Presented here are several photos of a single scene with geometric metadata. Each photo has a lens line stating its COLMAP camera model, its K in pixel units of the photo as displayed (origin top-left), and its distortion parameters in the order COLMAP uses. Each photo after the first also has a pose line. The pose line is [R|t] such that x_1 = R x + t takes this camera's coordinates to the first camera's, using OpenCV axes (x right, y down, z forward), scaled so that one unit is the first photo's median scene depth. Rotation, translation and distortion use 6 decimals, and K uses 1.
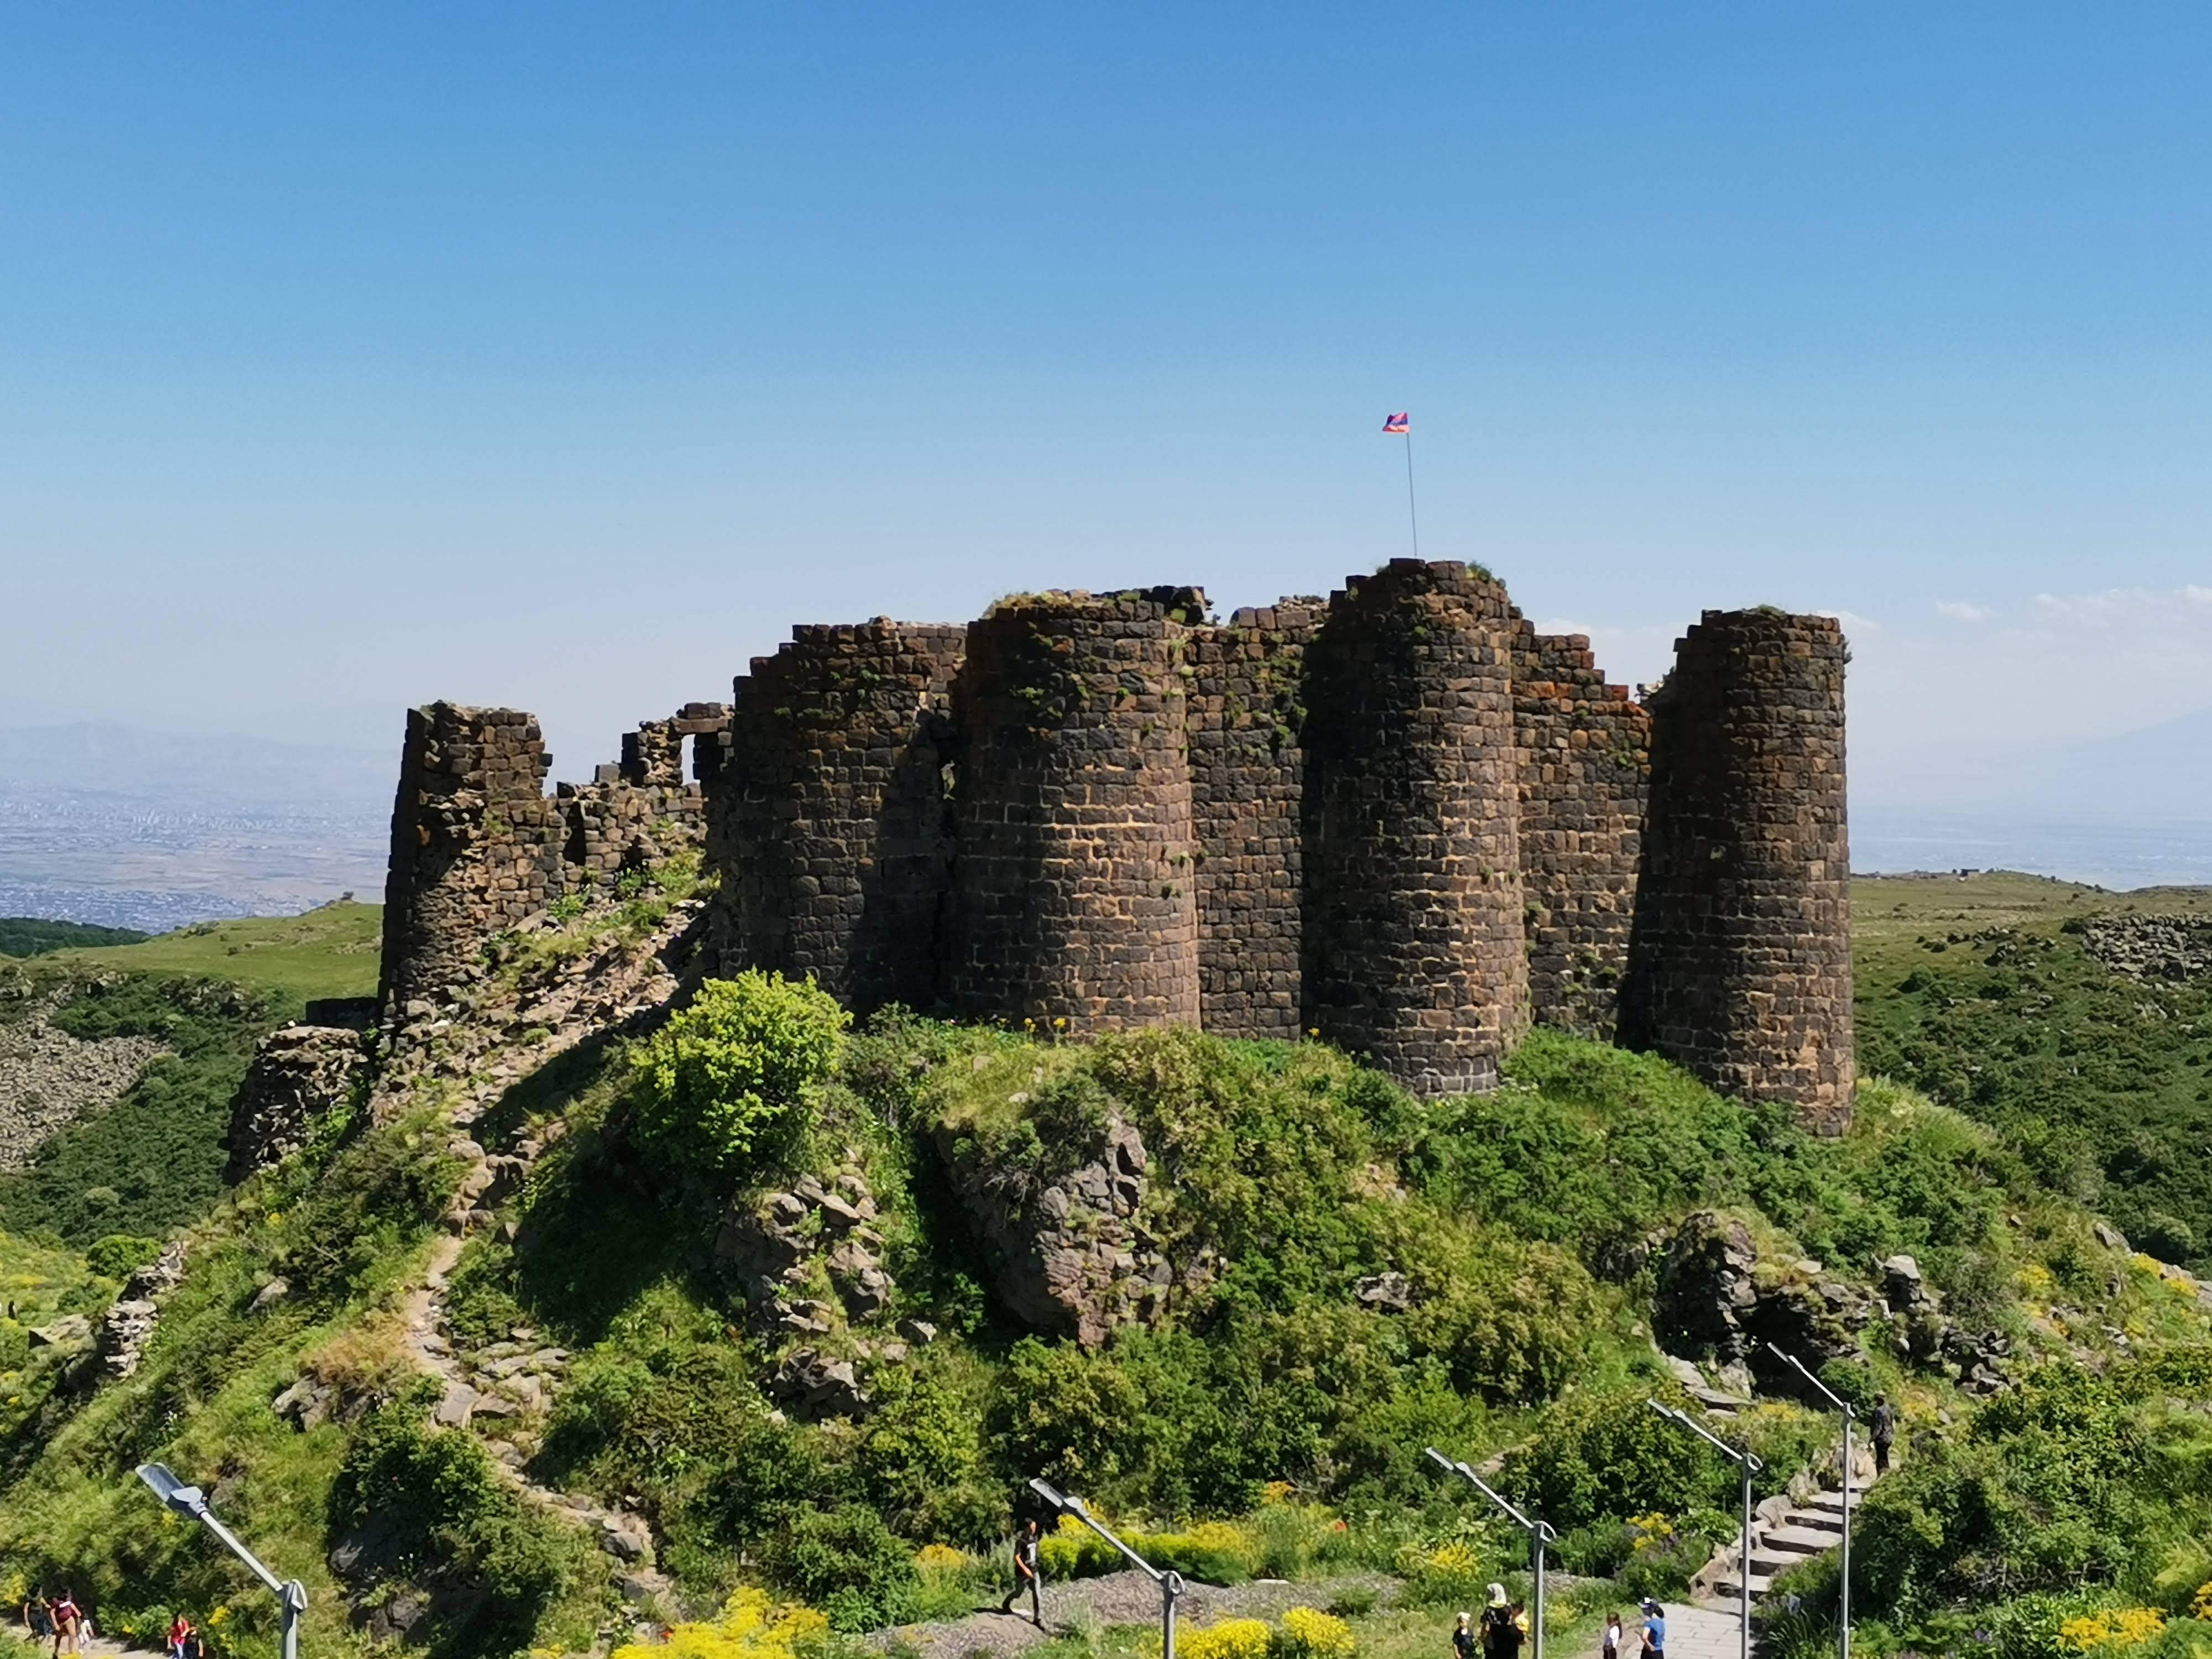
lens RADIAL K [[3317.3, 0, 1112.7], [0, 3317.3, 831.5], [0, 0, 1]] dist [-0.011456, 0.000000]
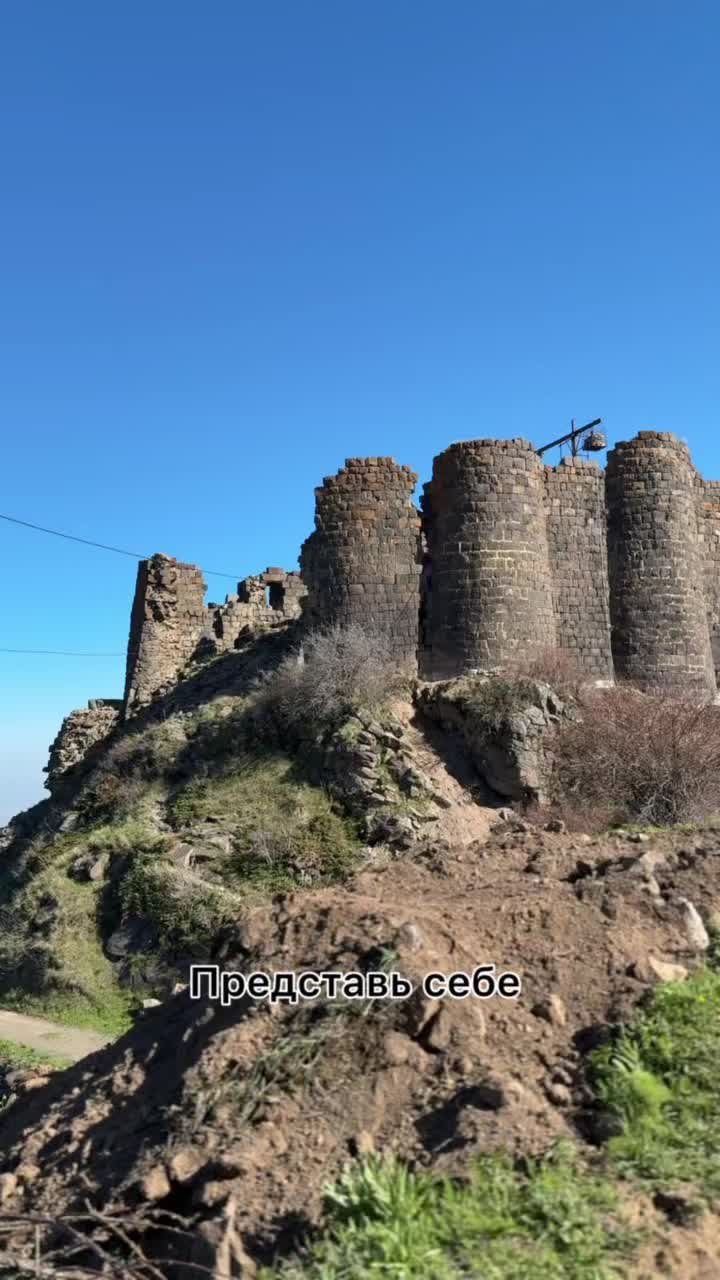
lens RADIAL K [[1050.3, 0, 349.2], [0, 1050.3, 634.4], [0, 0, 1]] dist [0.014744, 0.001288]
pose [[0.999614, -0.022819, 0.015817, -0.103490], [0.025057, 0.986808, -0.159942, 0.135360], [-0.011958, 0.160277, 0.987000, 0.395008]]
